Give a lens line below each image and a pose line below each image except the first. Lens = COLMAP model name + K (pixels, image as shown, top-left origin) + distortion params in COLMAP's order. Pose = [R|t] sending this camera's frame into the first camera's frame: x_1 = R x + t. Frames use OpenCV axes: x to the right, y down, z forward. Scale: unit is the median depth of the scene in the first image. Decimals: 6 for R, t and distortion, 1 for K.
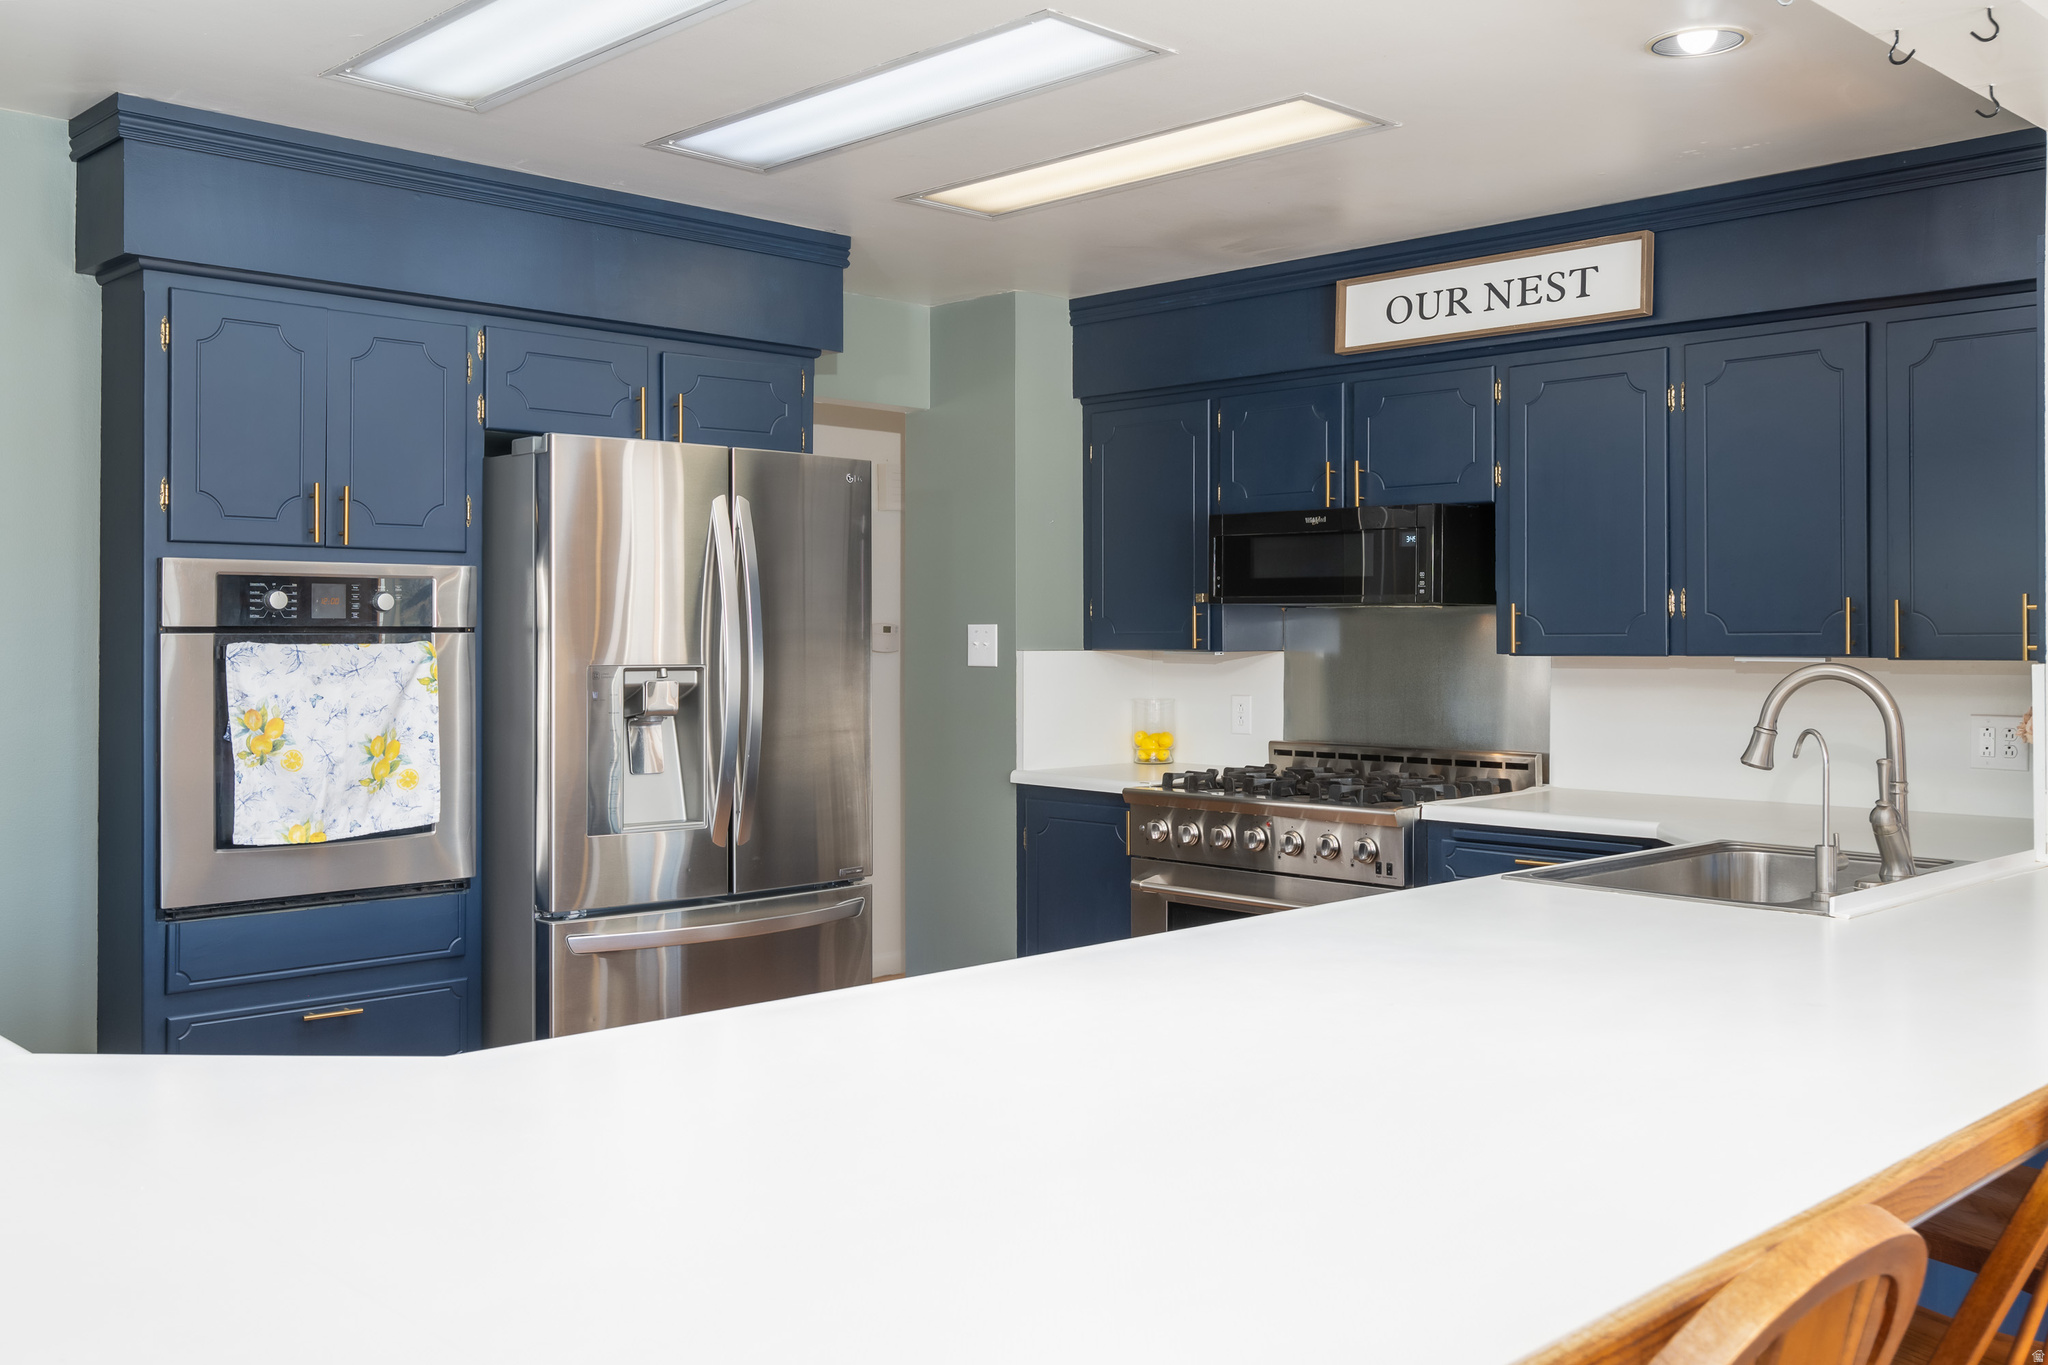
lens RADIAL K [[1859.2, 0, 1024.0], [0, 1859.2, 682.5], [0, 0, 1]] dist [-0.004732, -0.001700]
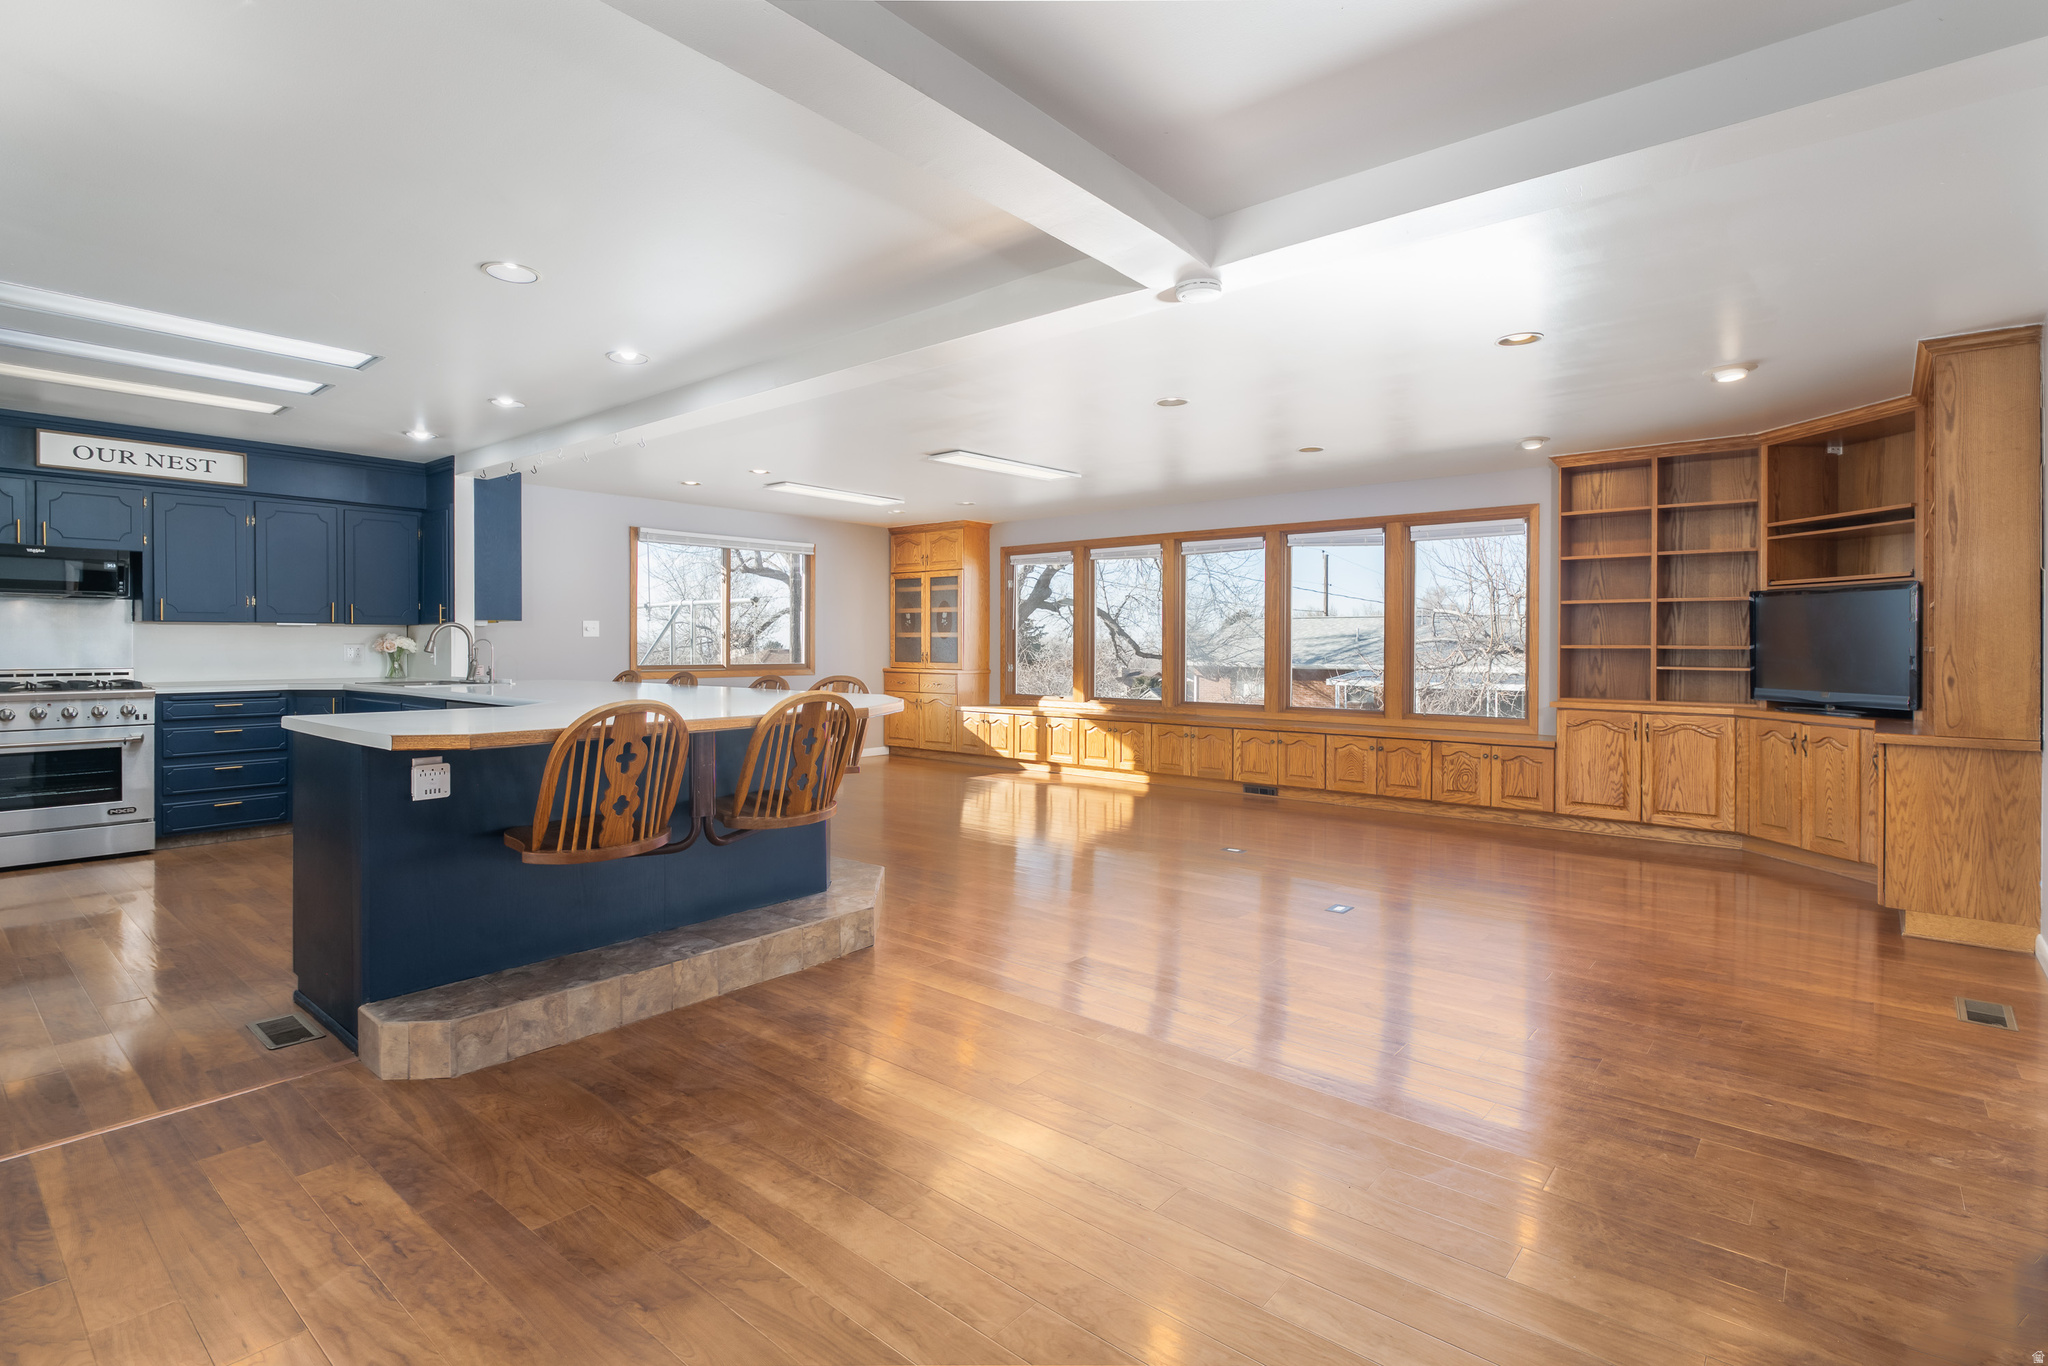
lens RADIAL K [[986.4, 0, 1017.6], [0, 986.4, 646.6], [0, 0, 1]] dist [0.000254, -0.000012]
pose [[-0.091860, -0.003745, 0.995765, -1.009962], [0.019279, 0.999799, 0.005539, 0.028451], [-0.995585, 0.019706, -0.091769, 0.079789]]
